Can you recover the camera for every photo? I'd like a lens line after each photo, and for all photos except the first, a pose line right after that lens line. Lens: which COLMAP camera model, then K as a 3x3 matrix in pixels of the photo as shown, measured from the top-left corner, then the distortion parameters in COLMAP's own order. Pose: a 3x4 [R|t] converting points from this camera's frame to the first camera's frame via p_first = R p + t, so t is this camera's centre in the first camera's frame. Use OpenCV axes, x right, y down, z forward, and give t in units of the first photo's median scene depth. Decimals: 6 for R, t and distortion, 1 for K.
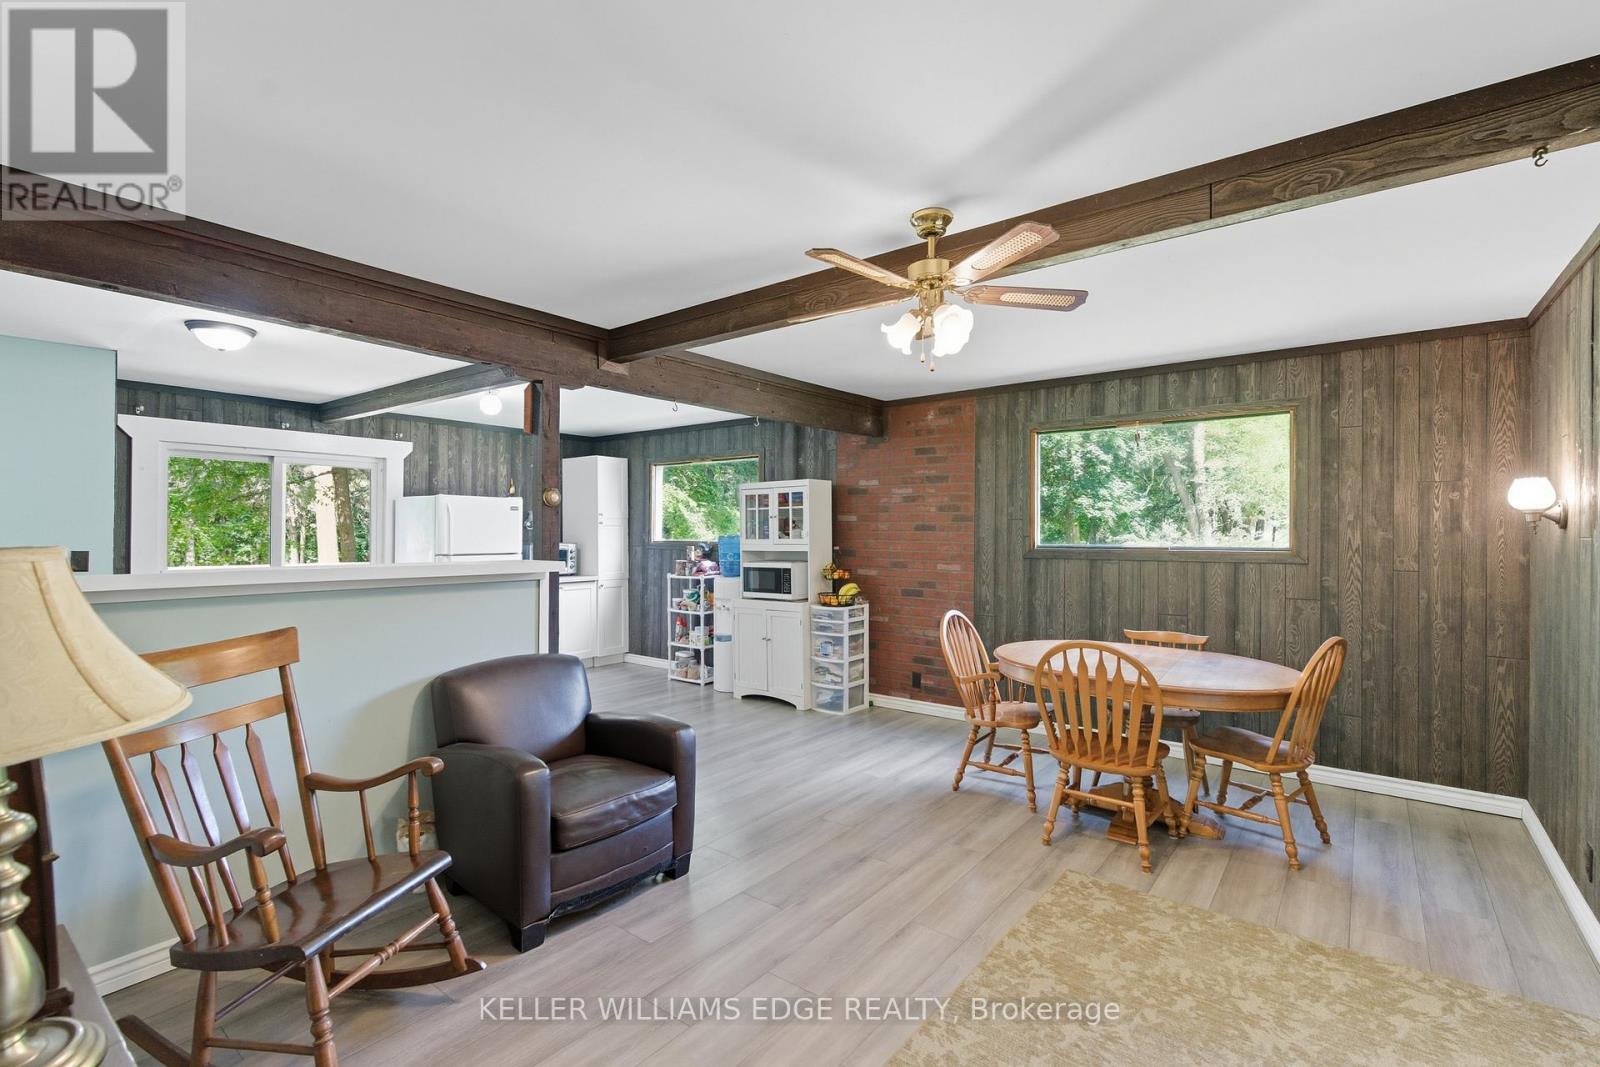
lens RADIAL K [[735.9, 0, 801.9], [0, 735.9, 528.8], [0, 0, 1]] dist [-0.010725, 0.001187]
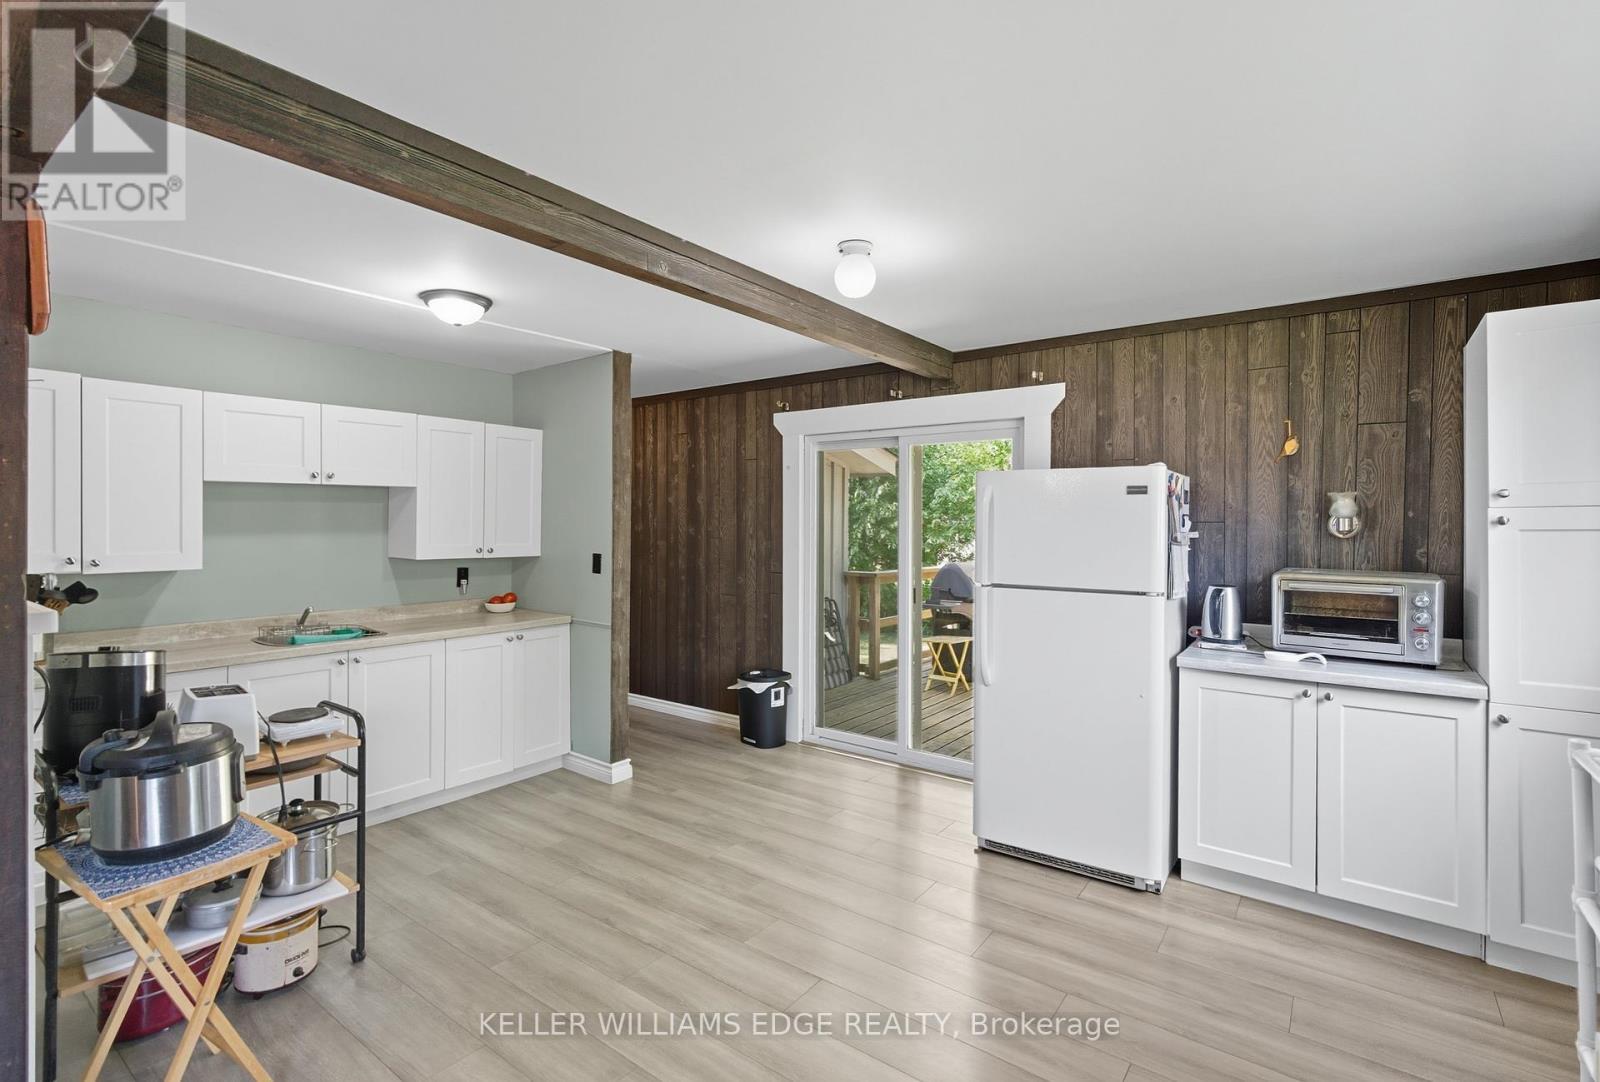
lens RADIAL K [[738.7, 0, 802.7], [0, 738.7, 533.5], [0, 0, 1]] dist [-0.000268, -0.000030]
pose [[0.018702, 0.012722, -0.999744, 0.043655], [-0.002891, 0.999916, 0.012670, -0.006371], [0.999821, 0.002653, 0.018738, 0.770131]]
